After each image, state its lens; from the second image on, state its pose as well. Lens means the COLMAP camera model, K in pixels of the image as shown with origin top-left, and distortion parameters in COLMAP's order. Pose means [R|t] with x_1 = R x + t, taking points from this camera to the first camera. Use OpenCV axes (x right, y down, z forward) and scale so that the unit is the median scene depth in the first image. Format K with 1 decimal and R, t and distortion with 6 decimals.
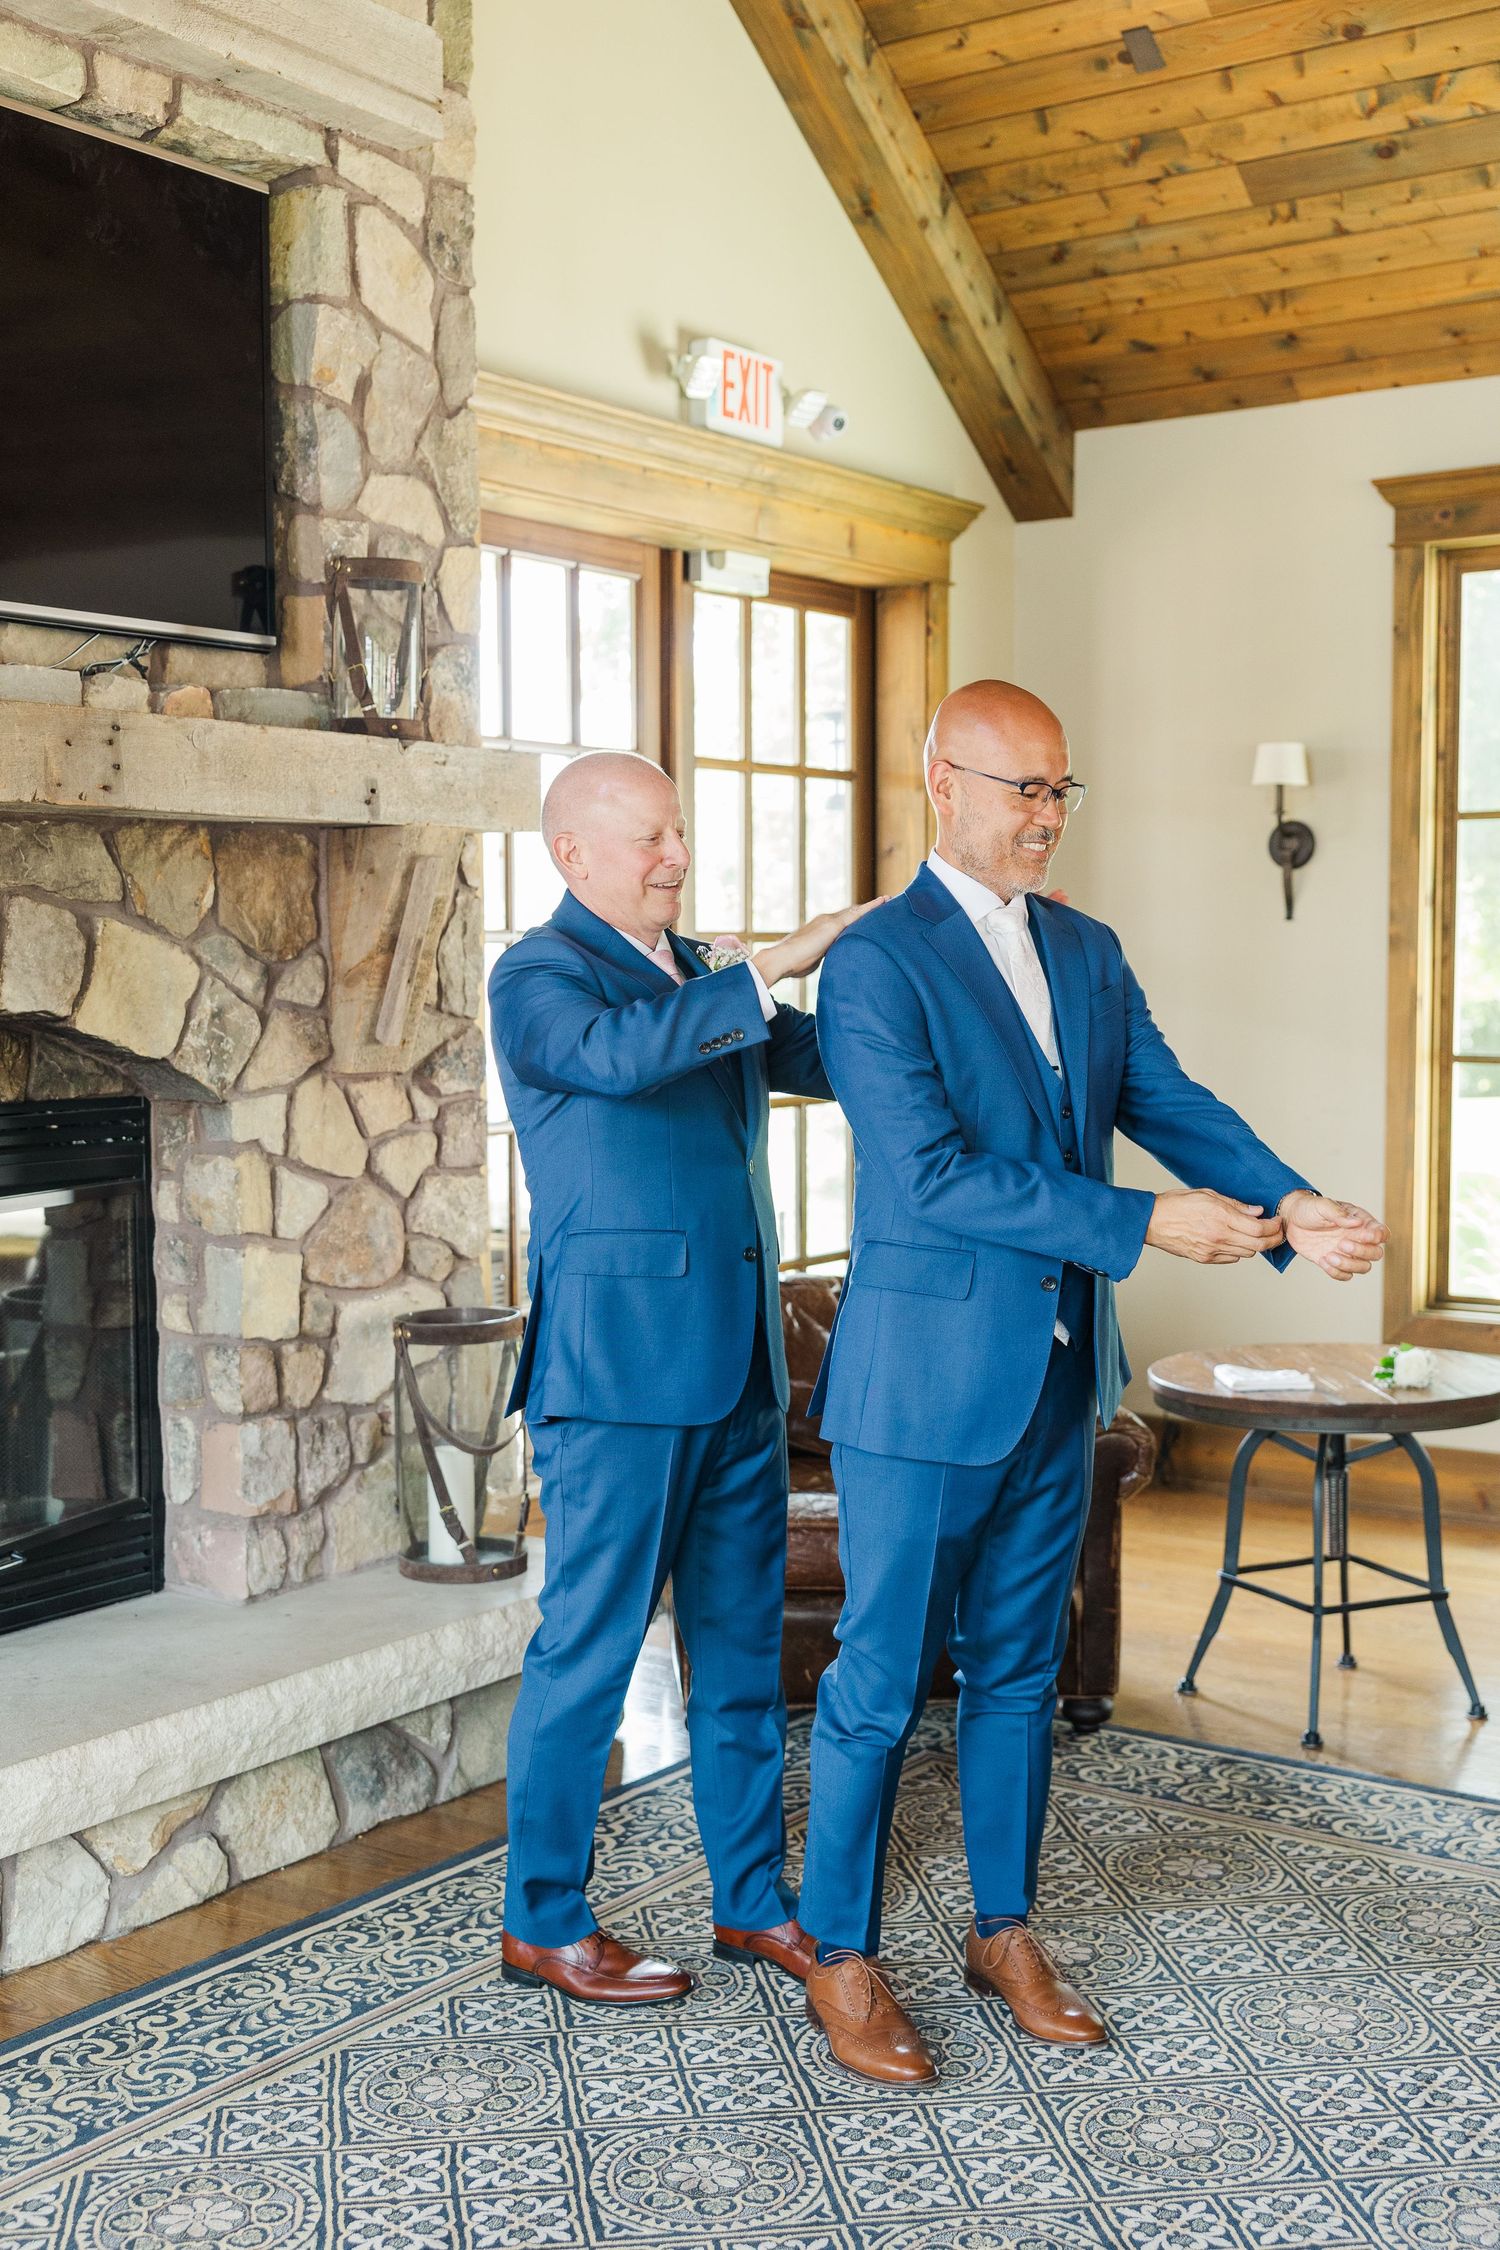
lens RADIAL K [[2523.6, 0, 737.2], [0, 2523.6, 1130.0], [0, 0, 1]] dist [0.017584, 0.000000]
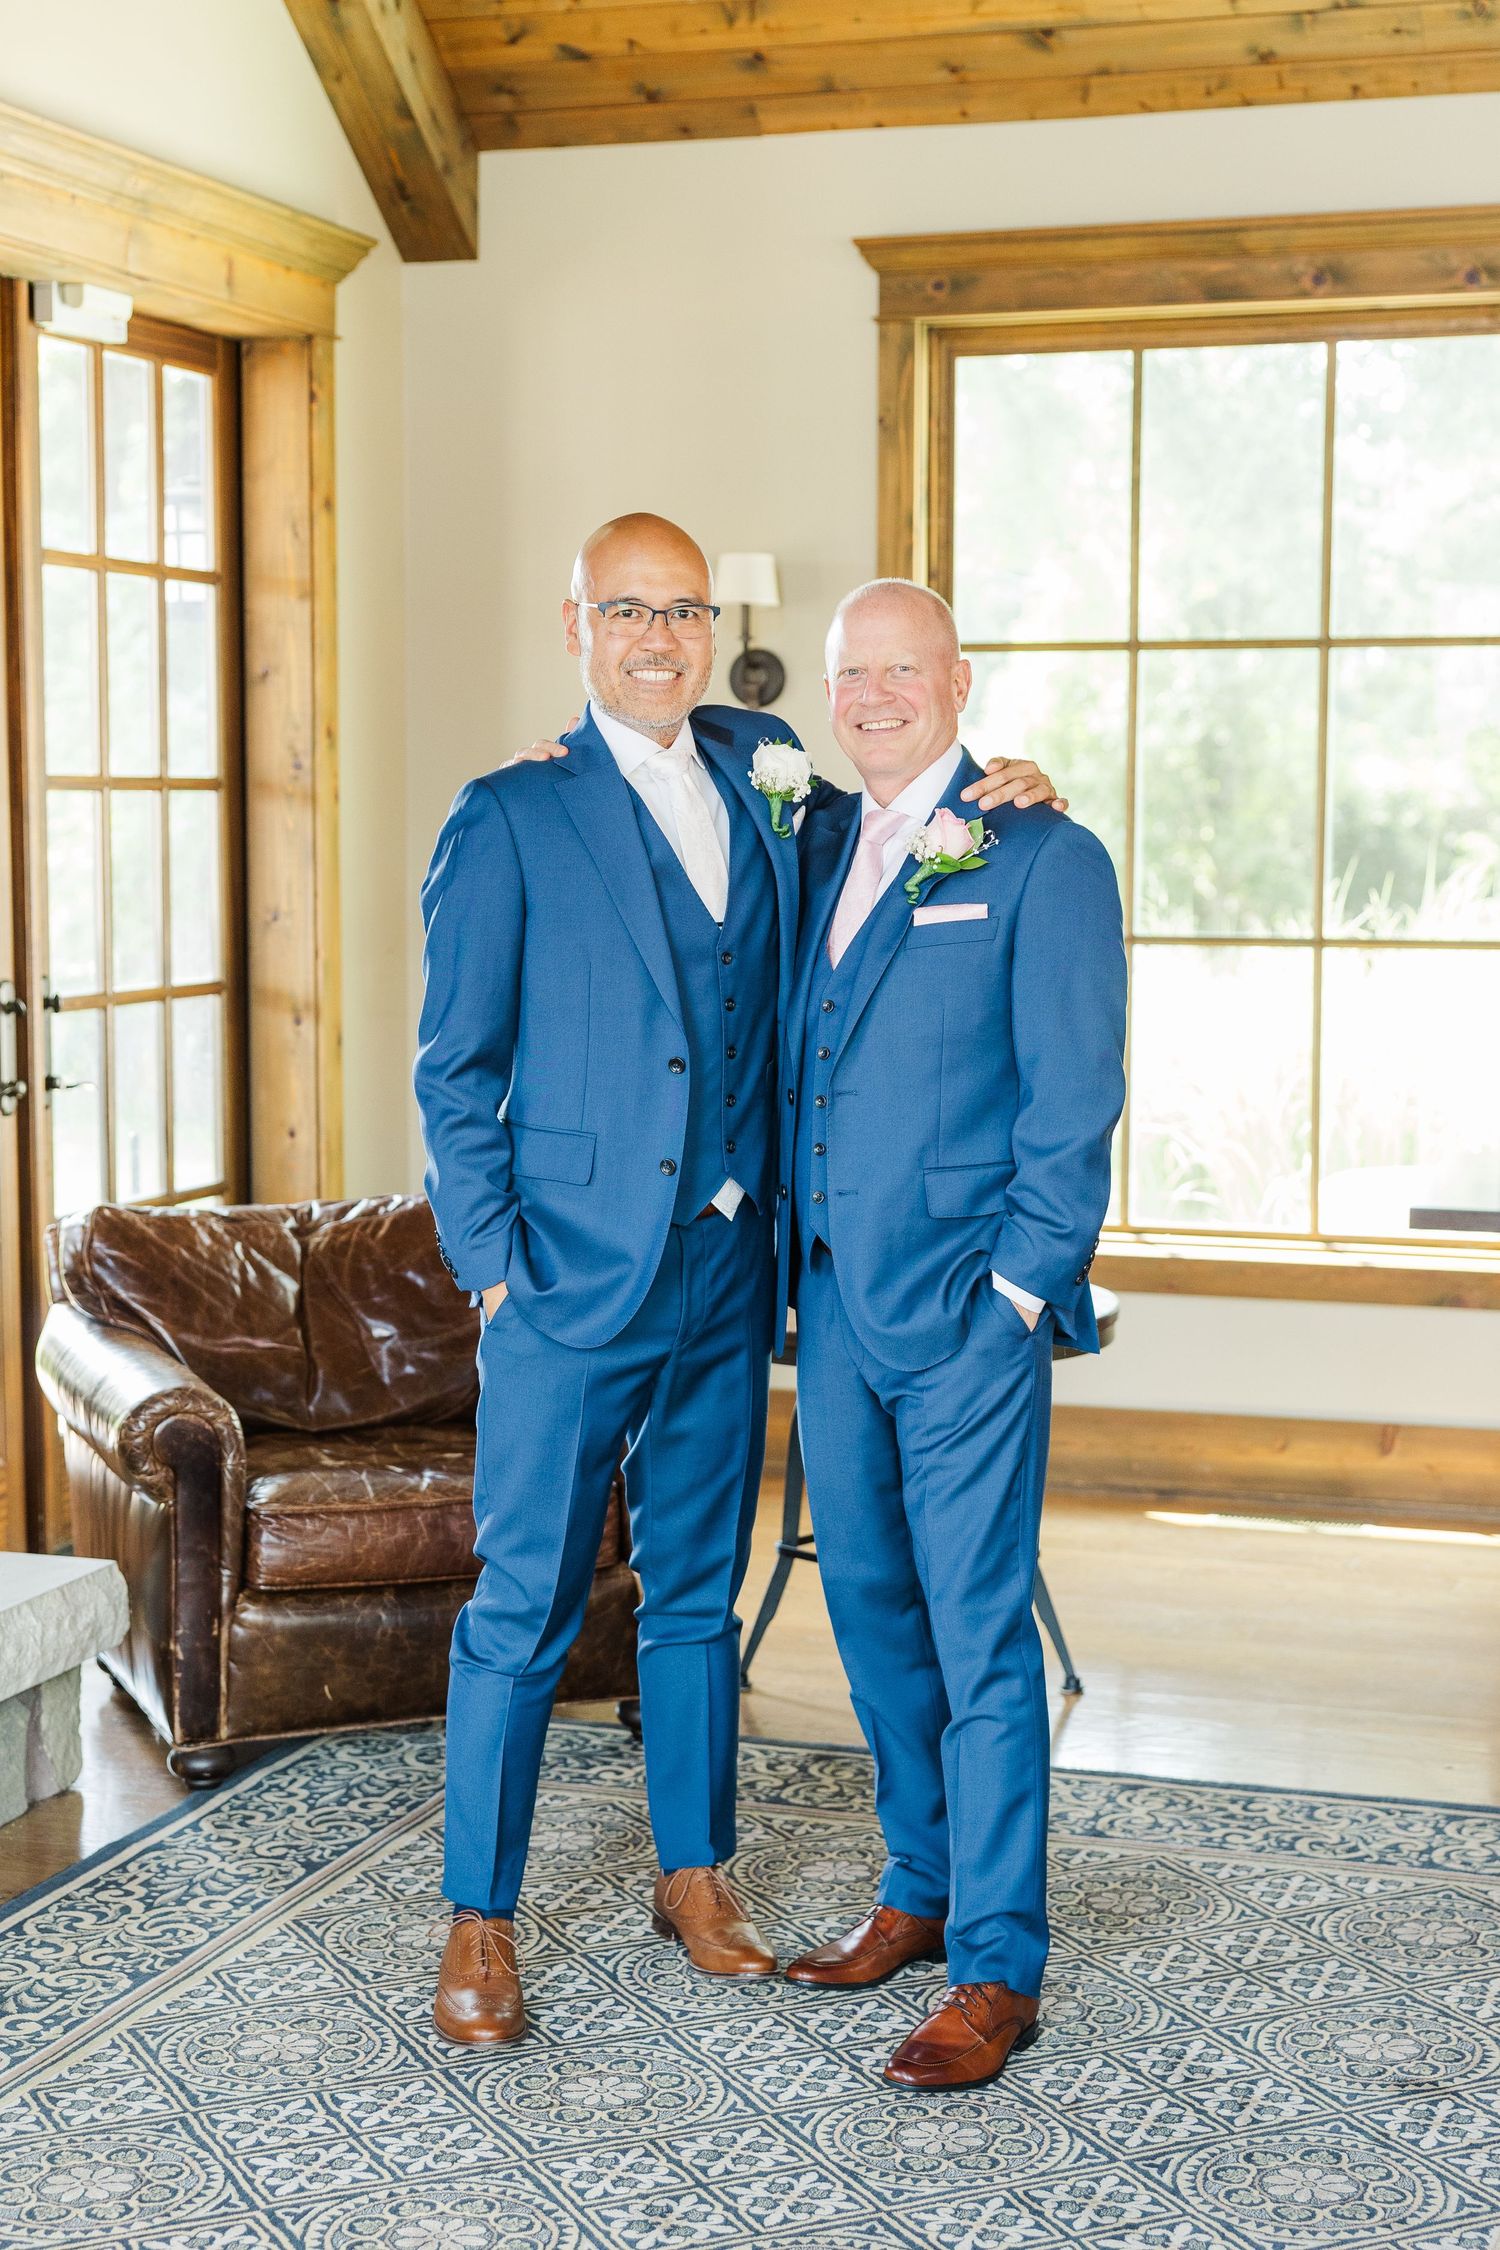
lens RADIAL K [[3317.4, 0, 758.0], [0, 3317.4, 1126.8], [0, 0, 1]] dist [0.028194, 0.000000]
pose [[0.958203, -0.019353, 0.285434, -0.133055], [0.011782, 0.999532, 0.028218, 0.004344], [-0.285846, -0.023675, 0.957983, -0.059257]]
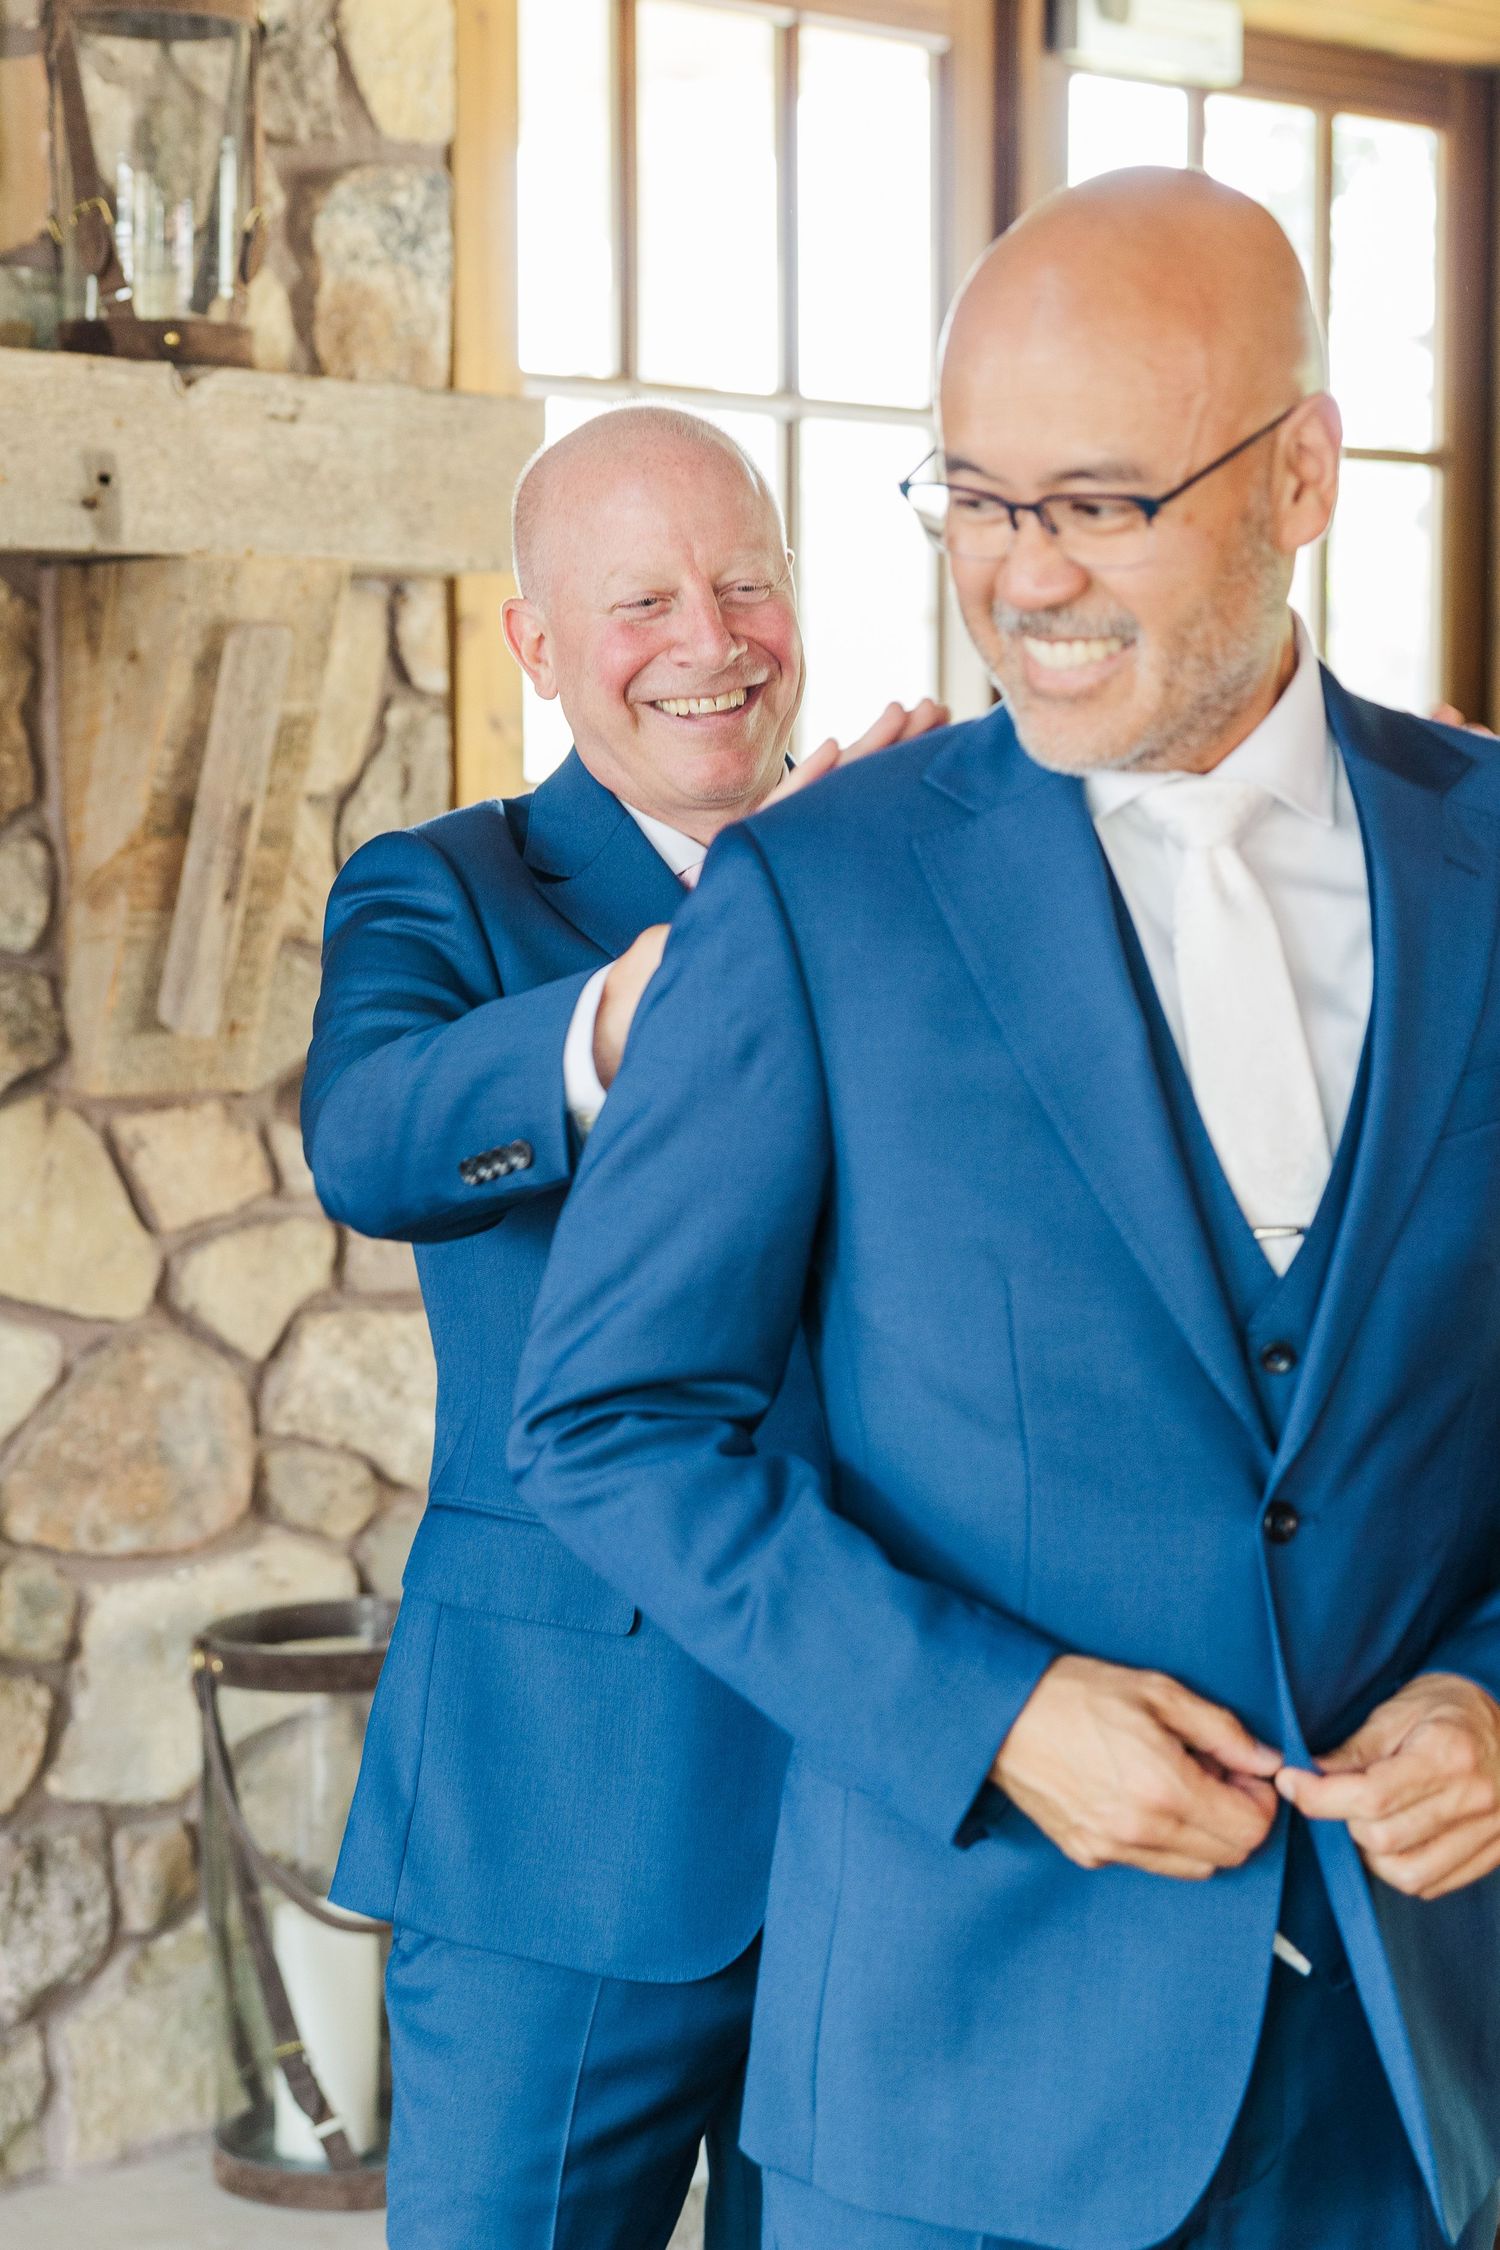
lens RADIAL K [[4187.0, 0, 753.0], [0, 4187.0, 1120.2], [0, 0, 1]] dist [0.034890, 0.000000]
pose [[0.980870, 0.021141, -0.193515, 0.108577], [-0.019567, 0.999758, 0.010042, -0.027339], [0.193680, -0.006063, 0.981046, 0.266224]]
